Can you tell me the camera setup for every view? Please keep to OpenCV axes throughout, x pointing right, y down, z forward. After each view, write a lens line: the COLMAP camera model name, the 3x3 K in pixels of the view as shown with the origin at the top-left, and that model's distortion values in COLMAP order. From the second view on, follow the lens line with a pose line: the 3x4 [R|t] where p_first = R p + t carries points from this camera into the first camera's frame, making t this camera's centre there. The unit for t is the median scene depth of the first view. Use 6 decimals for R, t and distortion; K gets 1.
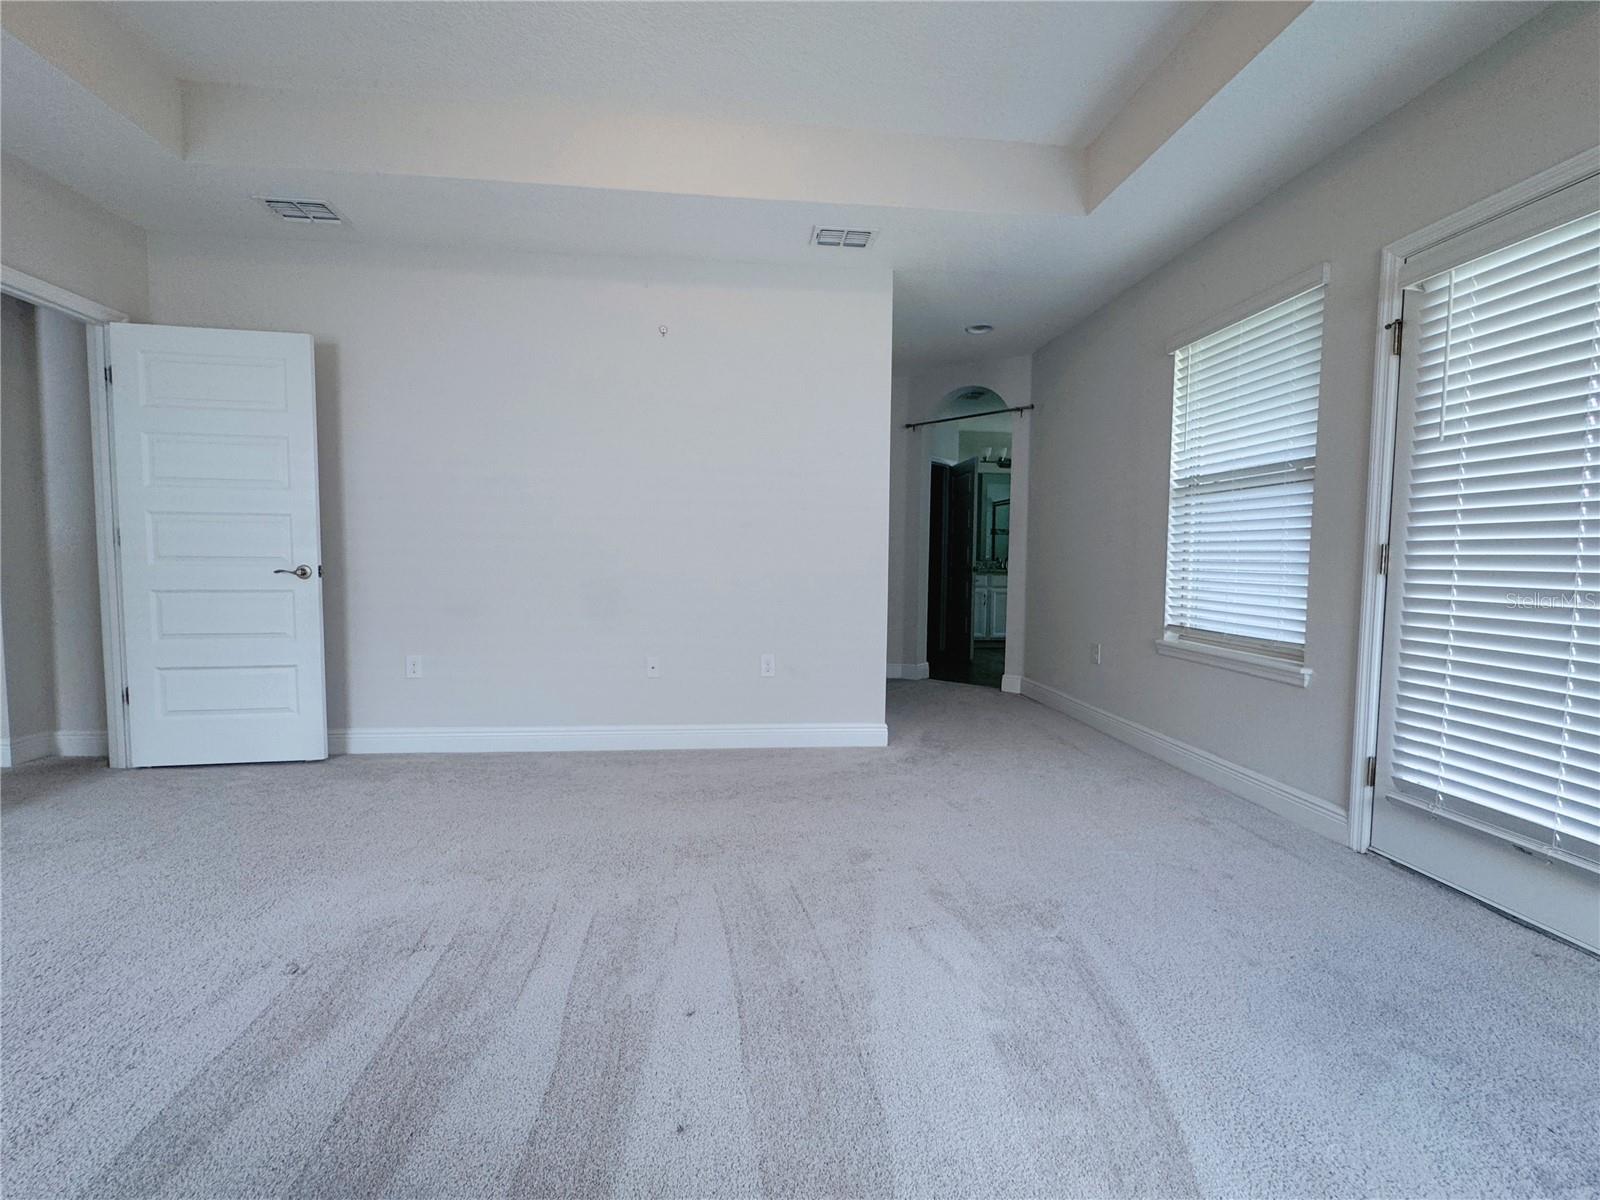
lens RADIAL K [[685.1, 0, 800.0], [0, 685.1, 600.0], [0, 0, 1]] dist [-0.013586, -0.000232]
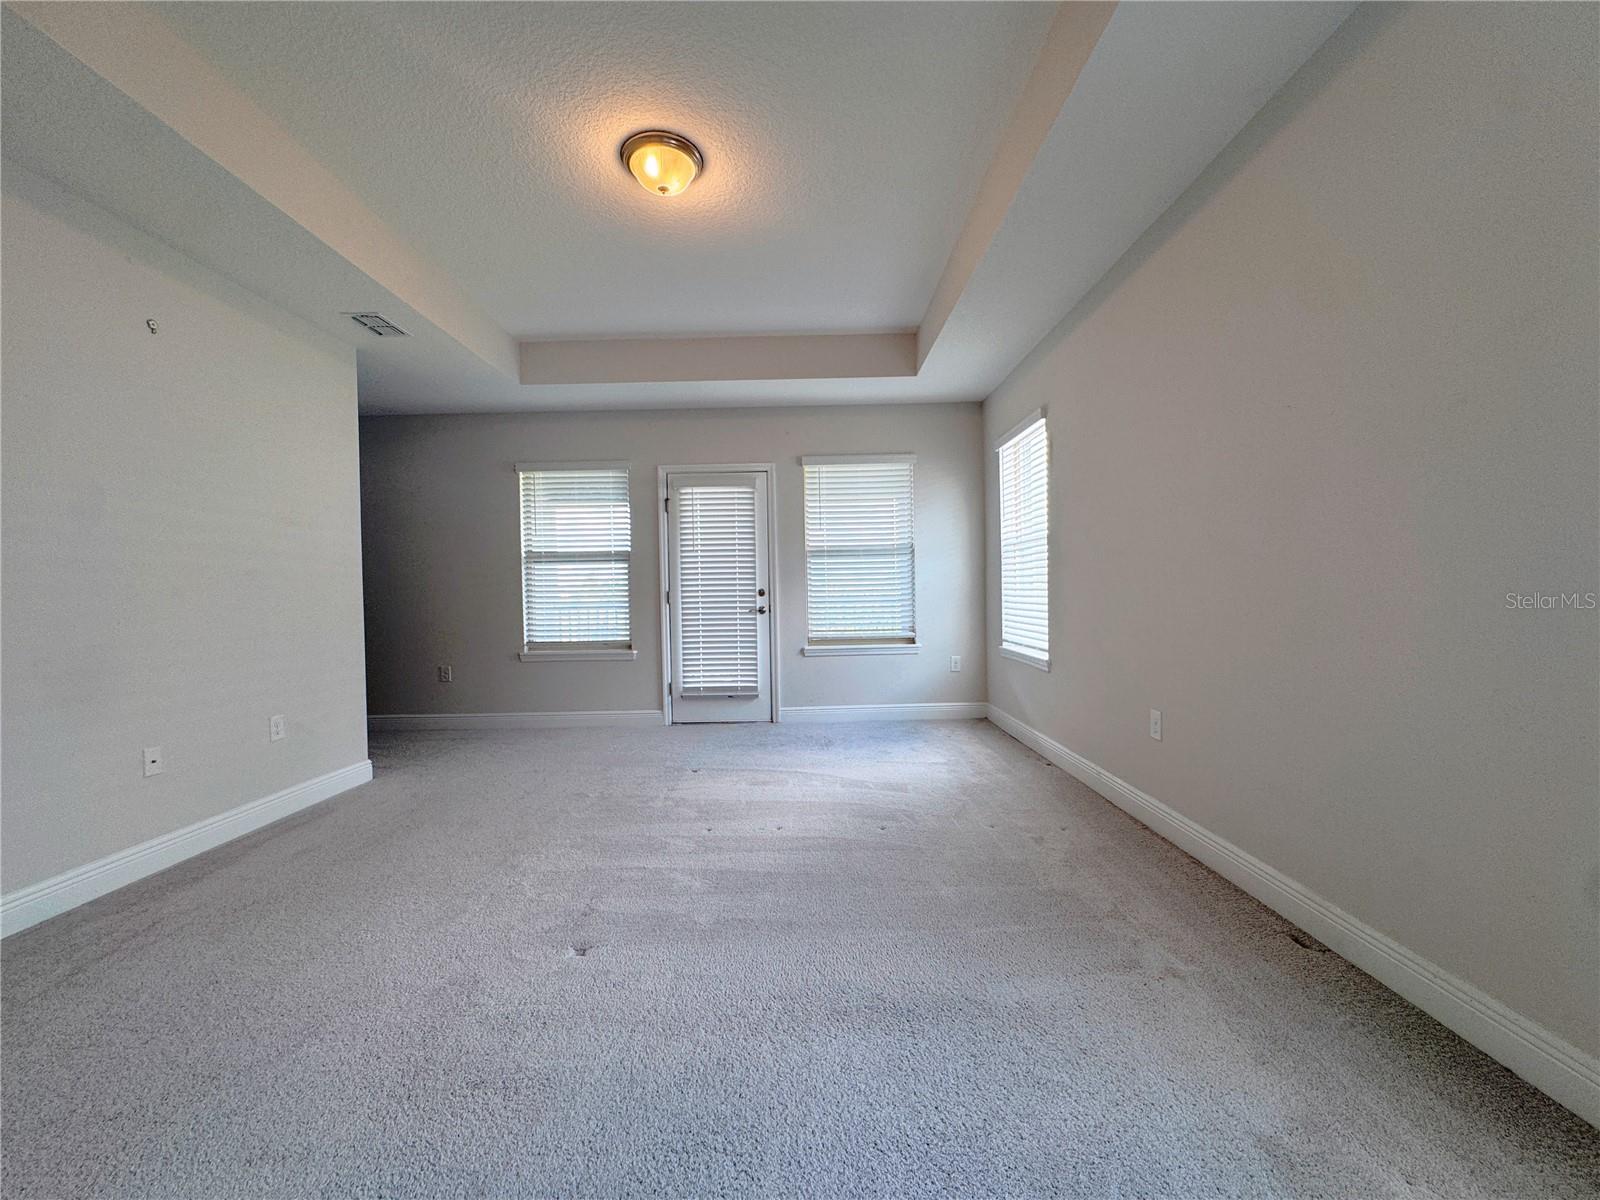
lens RADIAL K [[645.8, 0, 800.0], [0, 645.8, 600.0], [0, 0, 1]] dist [-0.000562, 0.000039]
pose [[0.088594, -0.020066, 0.995866, -1.171567], [0.084647, 0.996332, 0.012545, -0.036569], [-0.992465, 0.083185, 0.089967, 0.302196]]
